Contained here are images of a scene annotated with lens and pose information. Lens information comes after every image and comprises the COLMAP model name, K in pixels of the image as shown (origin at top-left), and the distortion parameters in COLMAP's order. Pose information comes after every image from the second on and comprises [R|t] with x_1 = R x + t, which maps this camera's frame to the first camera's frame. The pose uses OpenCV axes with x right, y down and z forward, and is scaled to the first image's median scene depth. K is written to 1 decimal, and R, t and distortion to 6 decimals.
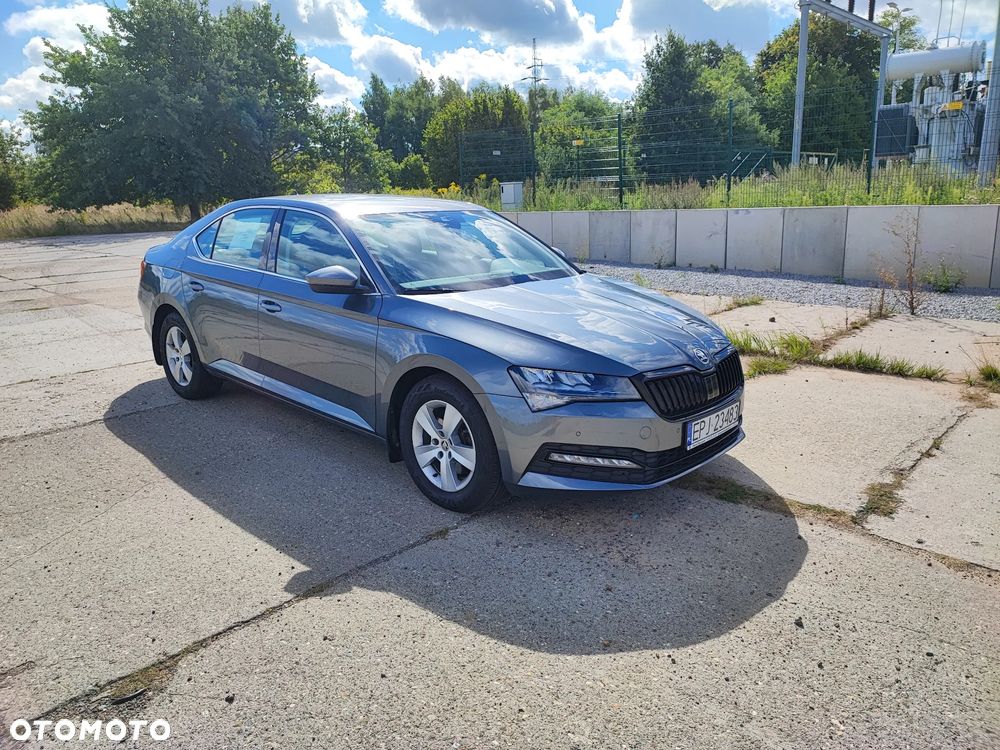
lens RADIAL K [[722.7, 0, 492.7], [0, 722.7, 370.0], [0, 0, 1]] dist [0.048003, -0.049459]
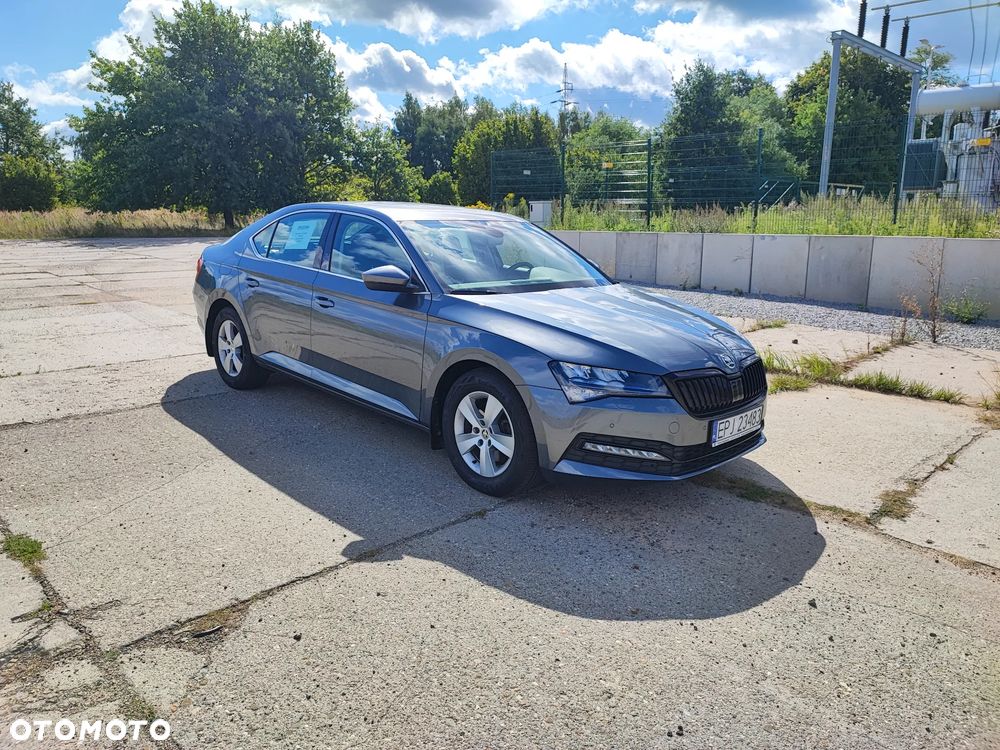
lens RADIAL K [[722.7, 0, 492.7], [0, 722.7, 369.3], [0, 0, 1]] dist [0.048003, -0.049459]
pose [[0.998769, 0.042878, -0.024953, -0.026435], [-0.043524, 0.998715, -0.025978, 0.029123], [0.023807, 0.027032, 0.999351, -0.064504]]
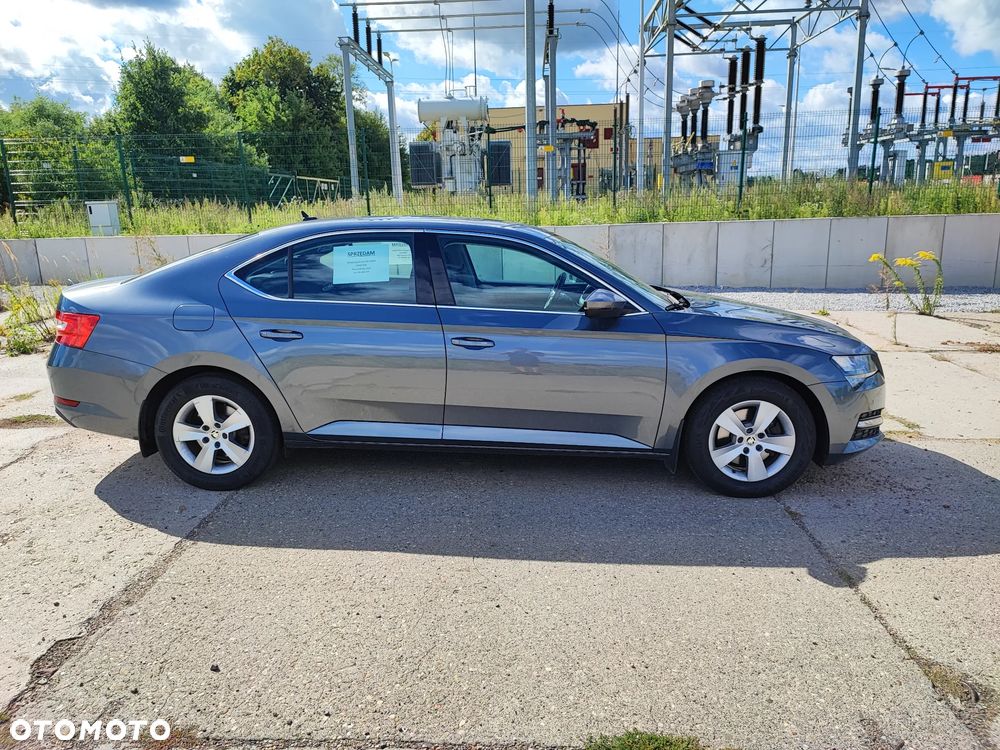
lens RADIAL K [[722.7, 0, 495.0], [0, 722.7, 368.8], [0, 0, 1]] dist [0.048003, -0.049459]
pose [[0.752277, -0.134984, 0.644871, -0.870656], [0.154500, 0.987637, 0.026498, -0.077306], [-0.640476, 0.079698, 0.763832, 0.320702]]
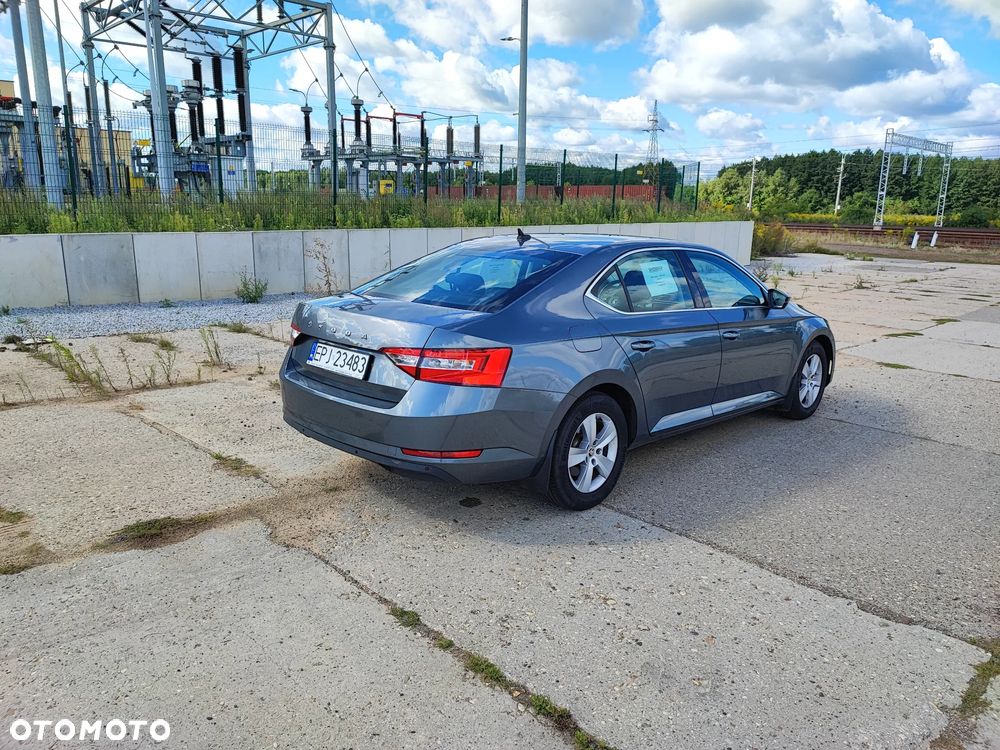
lens RADIAL K [[722.7, 0, 498.3], [0, 722.7, 366.3], [0, 0, 1]] dist [0.048003, -0.049459]
pose [[0.023900, -0.189677, 0.981556, -1.455692], [0.215461, 0.959739, 0.180215, -0.327926], [-0.976220, 0.207180, 0.063806, 1.311978]]
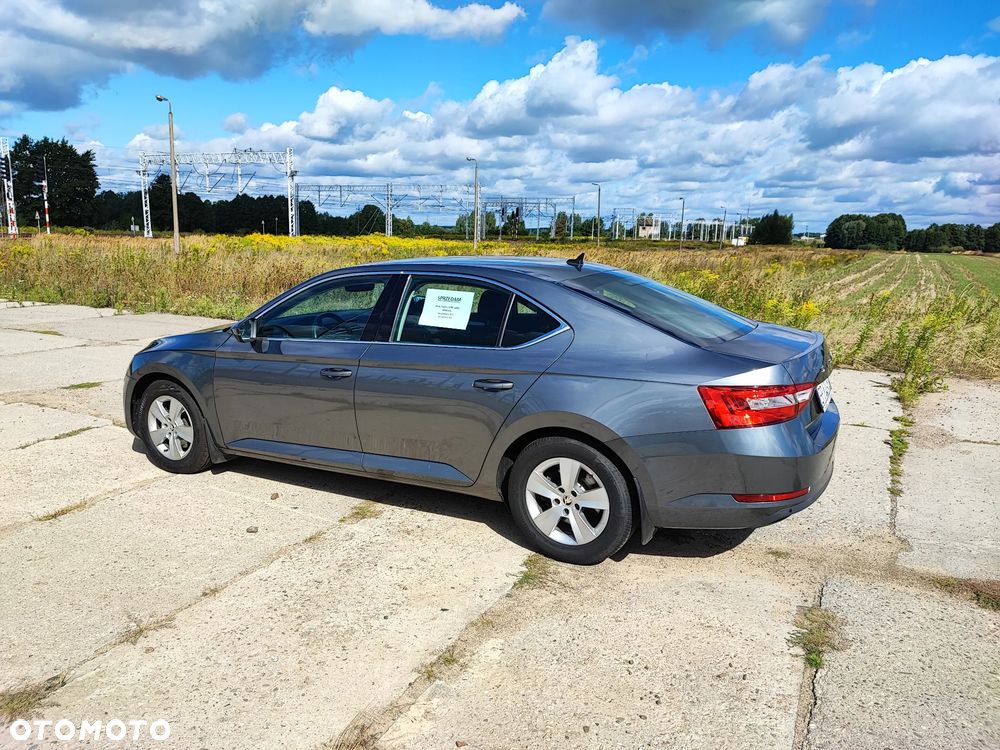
lens RADIAL K [[722.7, 0, 497.1], [0, 722.7, 383.6], [0, 0, 1]] dist [0.048003, -0.049459]
pose [[-0.963455, 0.059668, -0.261140, 0.023987], [-0.060165, 0.901765, 0.428018, -0.580330], [0.261026, 0.428087, -0.865221, 2.216624]]
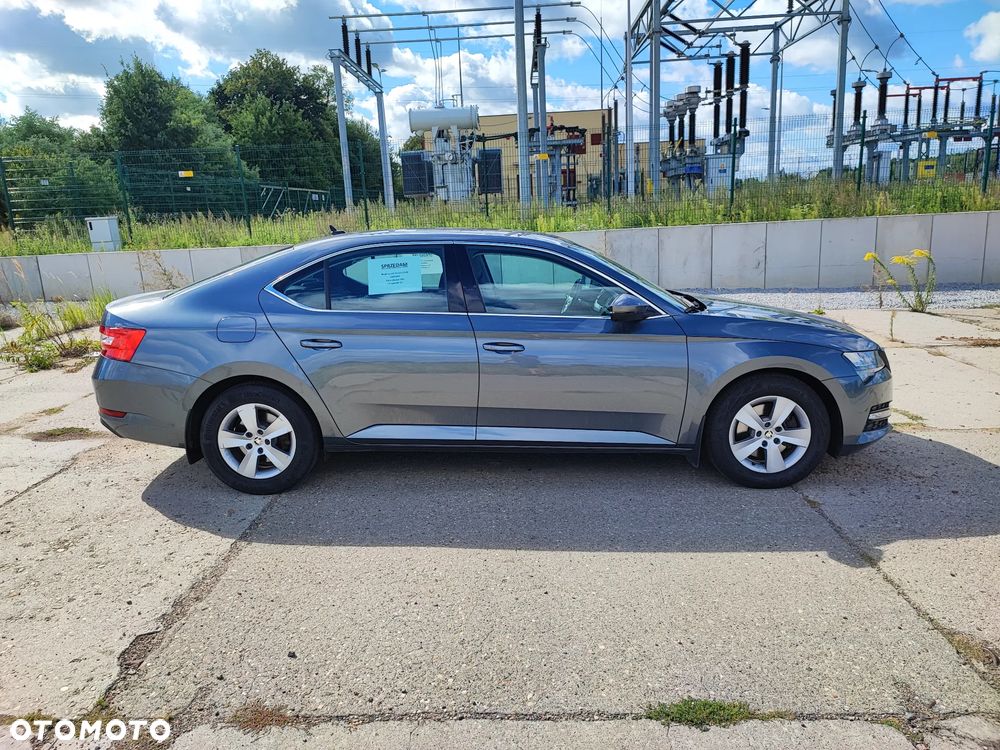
lens RADIAL K [[722.7, 0, 494.4], [0, 722.7, 367.7], [0, 0, 1]] dist [0.048003, -0.049459]
pose [[0.740455, -0.145613, 0.656143, -0.941168], [0.176819, 0.984063, 0.018846, -0.083633], [-0.648430, 0.102064, 0.754401, 0.319058]]
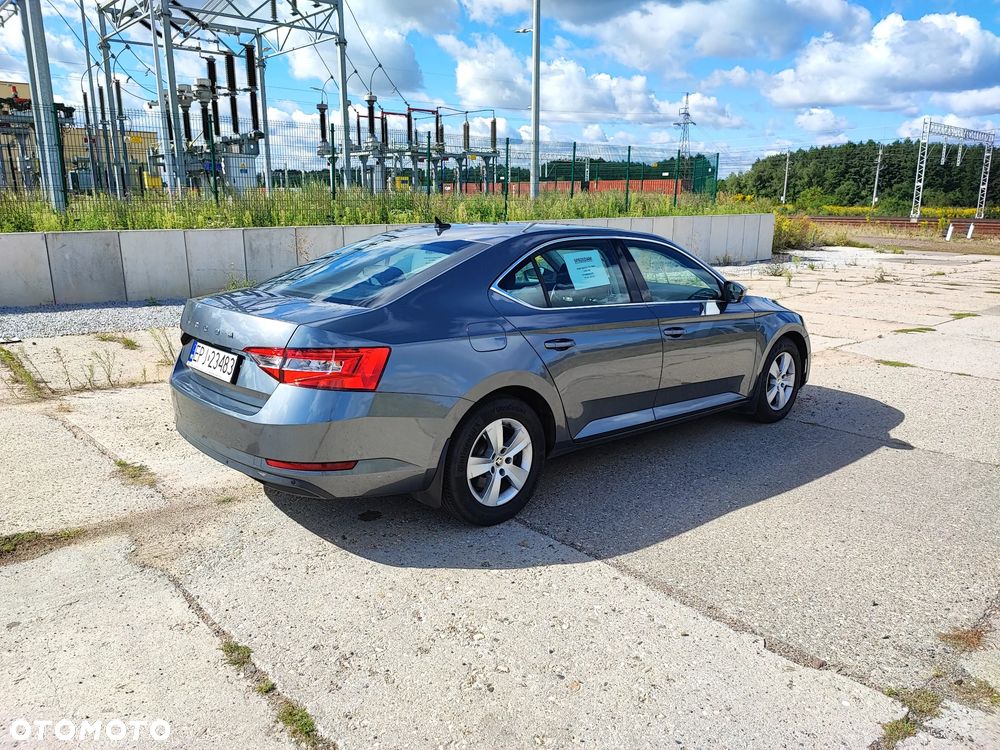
lens RADIAL K [[722.7, 0, 497.0], [0, 722.7, 368.2], [0, 0, 1]] dist [0.048003, -0.049459]
pose [[0.068044, -0.196089, 0.978222, -1.362191], [0.225242, 0.958200, 0.176408, -0.281511], [-0.971924, 0.208333, 0.109367, 1.163158]]
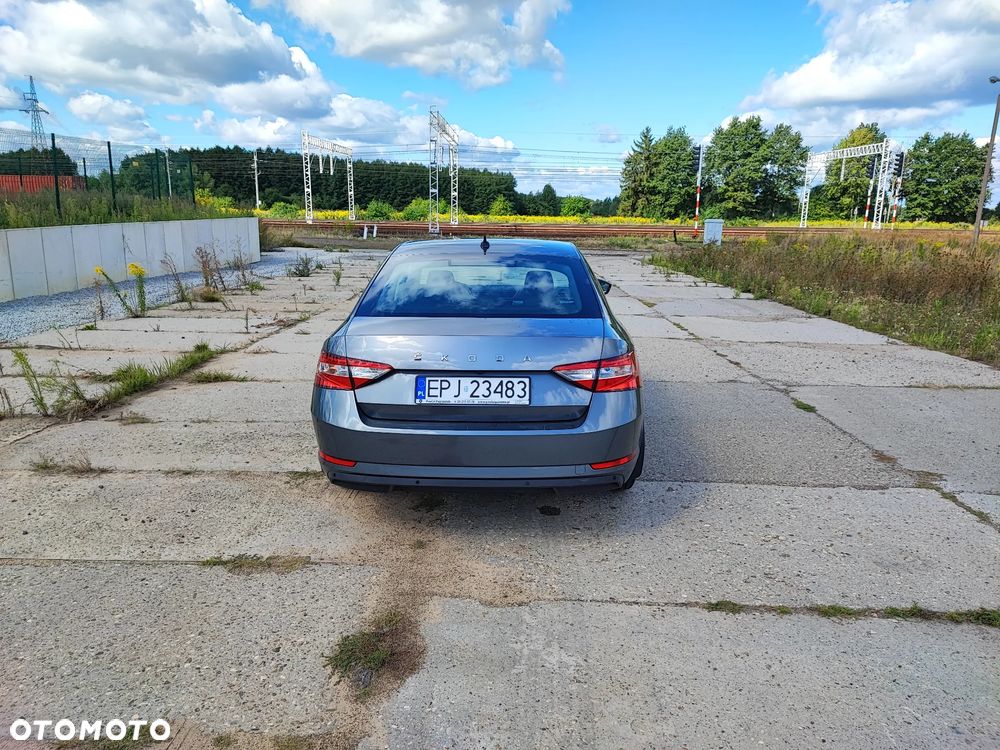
lens RADIAL K [[722.7, 0, 497.7], [0, 722.7, 373.2], [0, 0, 1]] dist [0.048003, -0.049459]
pose [[-0.670373, -0.146571, 0.727404, -1.172639], [0.177545, 0.920138, 0.349032, -0.504026], [-0.720470, 0.363129, -0.590813, 1.996238]]
